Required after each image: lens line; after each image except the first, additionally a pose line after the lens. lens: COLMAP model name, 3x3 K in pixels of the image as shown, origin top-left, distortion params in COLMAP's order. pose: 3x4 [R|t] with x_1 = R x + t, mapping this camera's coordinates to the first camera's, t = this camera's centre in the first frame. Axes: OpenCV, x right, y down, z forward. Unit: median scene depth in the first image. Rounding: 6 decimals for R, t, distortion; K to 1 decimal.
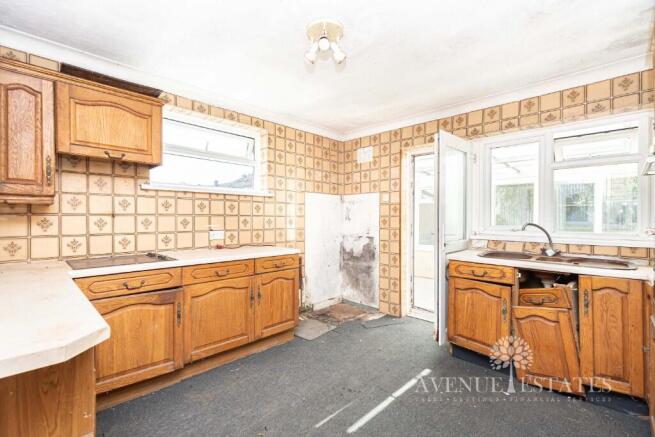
lens RADIAL K [[300.0, 0, 334.3], [0, 300.0, 224.0], [0, 0, 1]] dist [-0.000974, -0.000349]
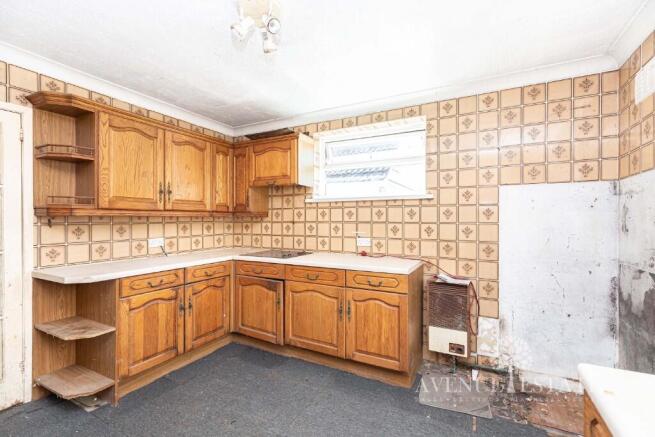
lens RADIAL K [[300.0, 0, 334.3], [0, 300.0, 224.0], [0, 0, 1]] dist [-0.000974, -0.000349]
pose [[0.259172, -0.001606, -0.965830, 0.568318], [-0.027678, 0.999576, -0.009089, -0.011834], [0.965435, 0.029088, 0.259018, 0.664882]]
